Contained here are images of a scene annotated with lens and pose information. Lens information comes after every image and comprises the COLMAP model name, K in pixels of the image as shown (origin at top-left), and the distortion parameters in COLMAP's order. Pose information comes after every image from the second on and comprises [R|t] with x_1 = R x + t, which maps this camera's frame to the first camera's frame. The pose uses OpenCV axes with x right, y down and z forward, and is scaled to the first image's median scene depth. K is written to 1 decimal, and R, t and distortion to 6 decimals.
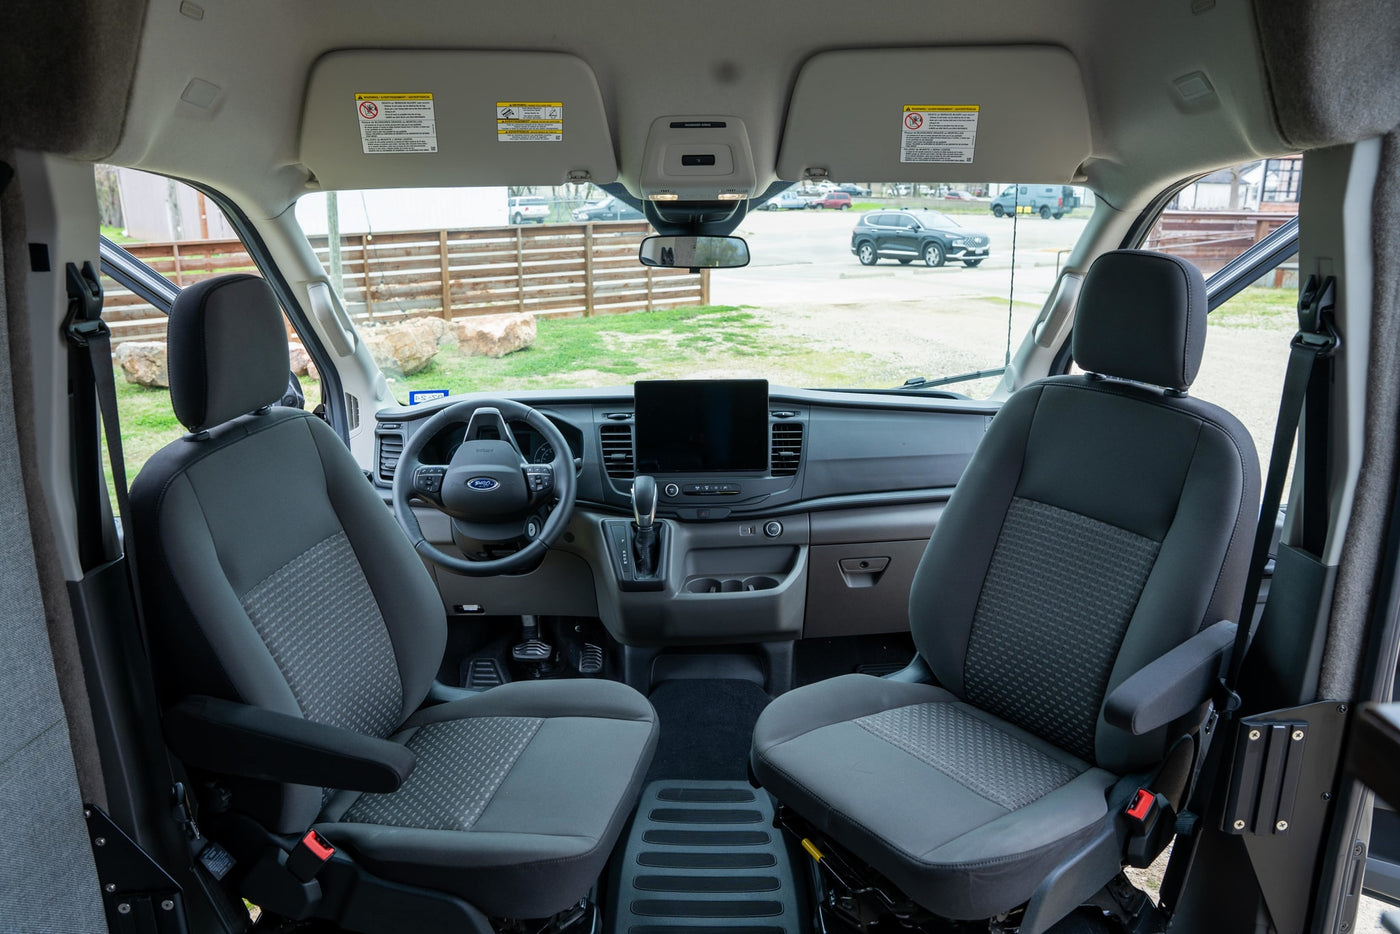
lens RADIAL K [[983.2, 0, 684.8], [0, 983.2, 469.7], [0, 0, 1]] dist [-0.127736, 0.078444]
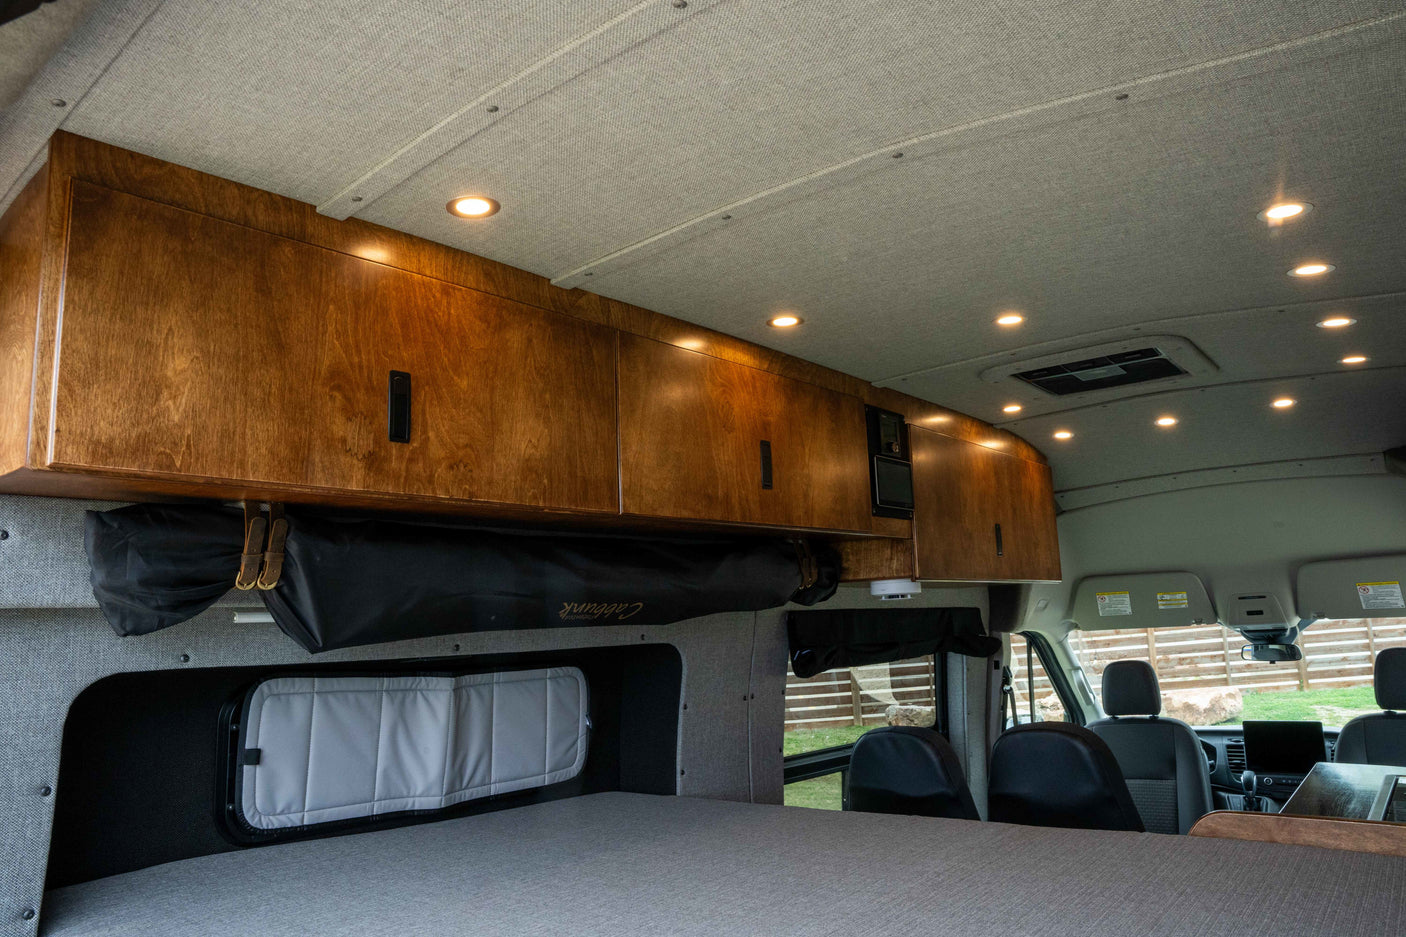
lens RADIAL K [[987.4, 0, 702.0], [0, 987.4, 450.2], [0, 0, 1]] dist [-0.127736, 0.078444]
pose [[0.782119, -0.129452, -0.609534, 0.317497], [-0.117849, 0.929801, -0.348686, 0.186080], [0.611884, 0.344546, 0.711959, -1.132754]]
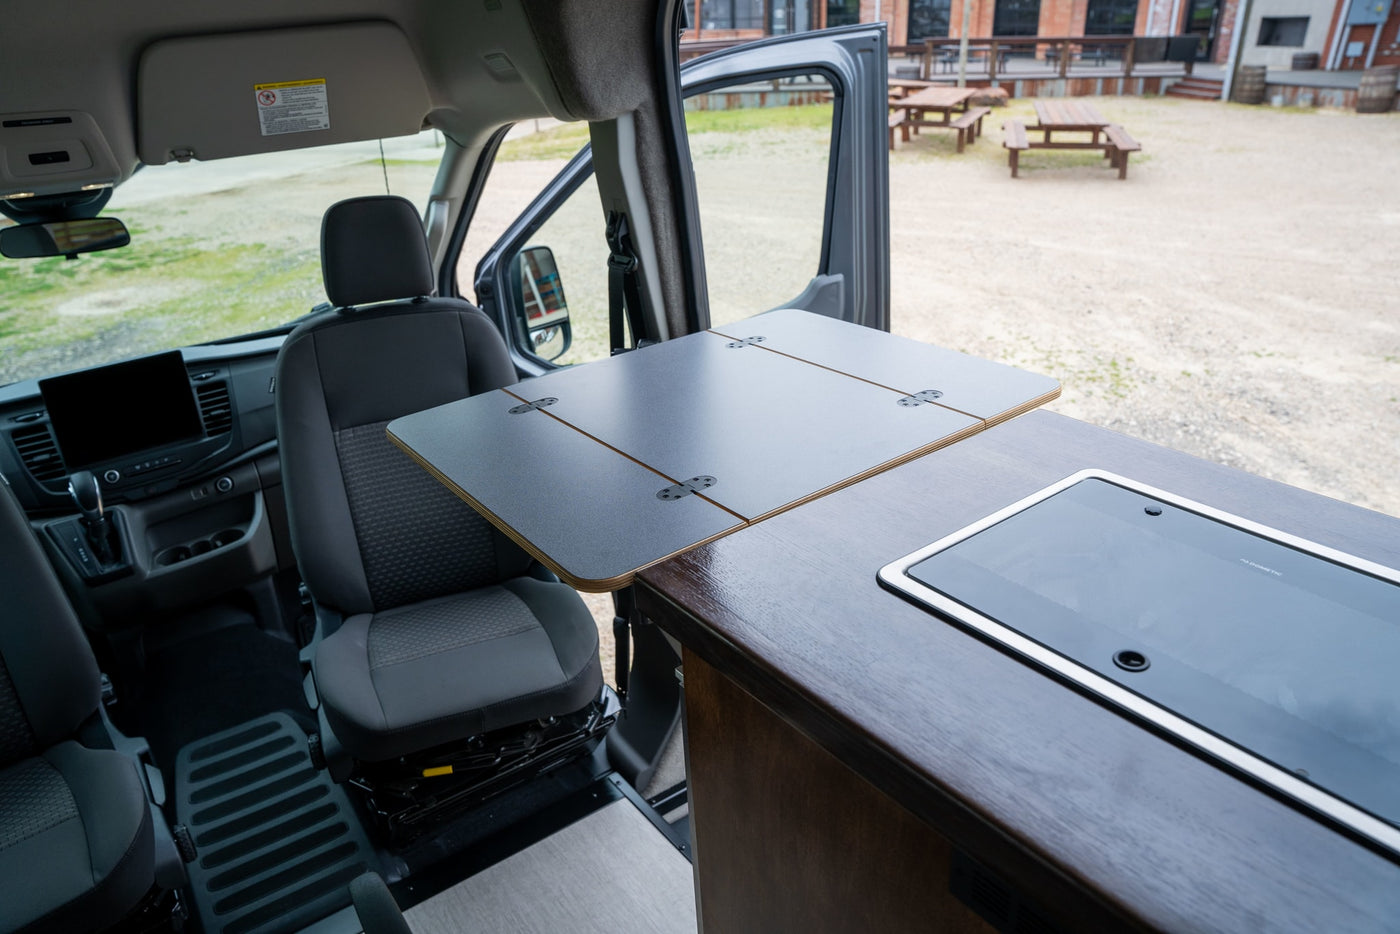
lens RADIAL K [[983.2, 0, 708.0], [0, 983.2, 466.8], [0, 0, 1]] dist [-0.127736, 0.078444]
pose [[0.809756, -0.267814, 0.522083, -0.021302], [0.189630, 0.961460, 0.199084, -0.065614], [-0.555280, -0.062206, 0.829334, -0.144031]]
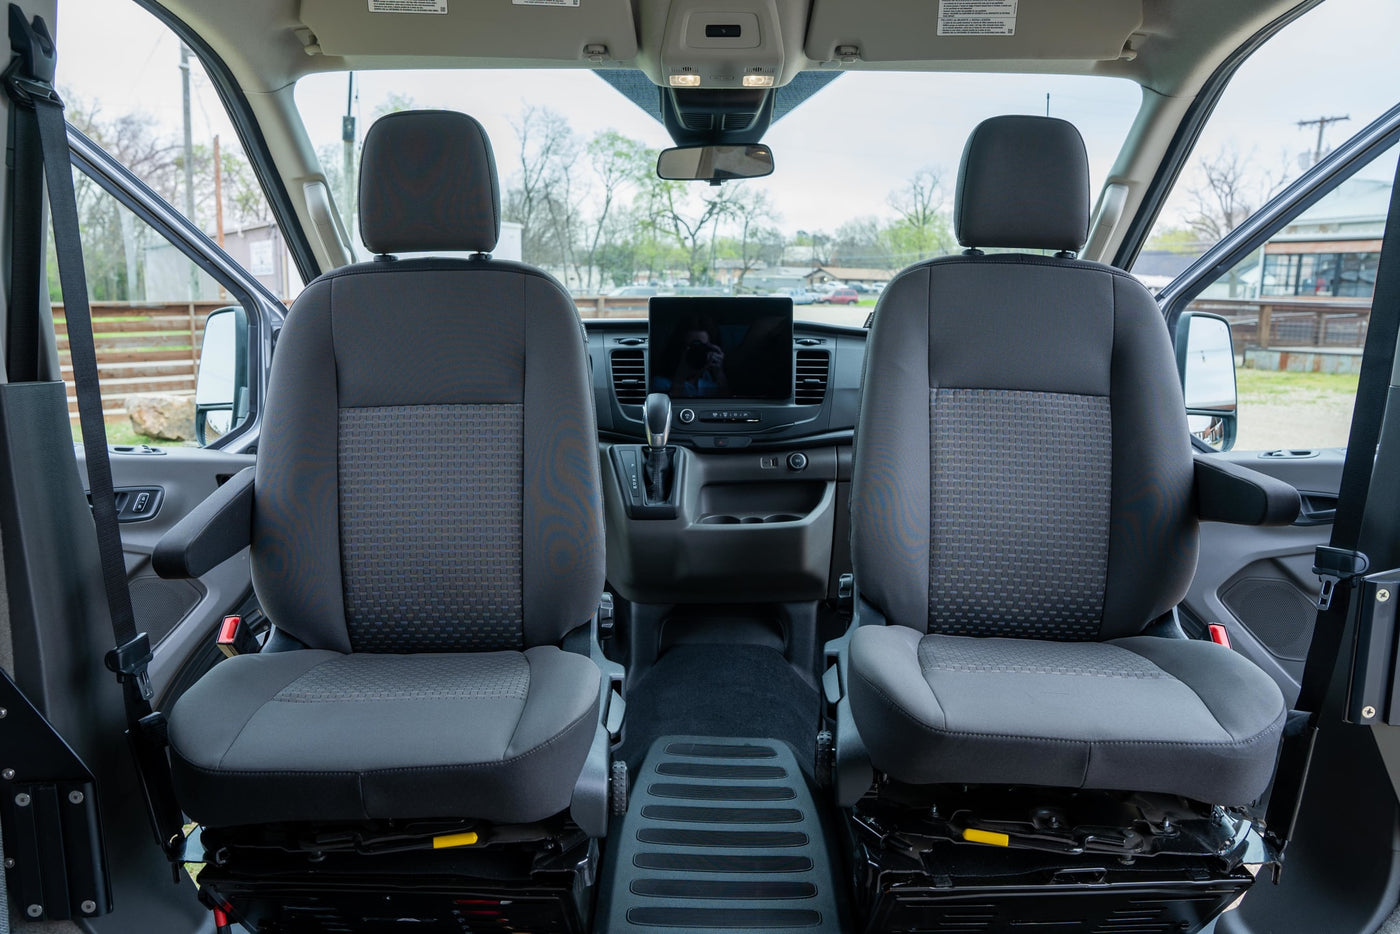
lens RADIAL K [[983.2, 0, 689.5], [0, 983.2, 445.5], [0, 0, 1]] dist [-0.127736, 0.078444]
pose [[0.999871, 0.015612, -0.003765, -0.007136], [-0.015928, 0.994040, -0.107843, 0.144838], [0.002059, 0.107889, 0.994161, 0.090018]]
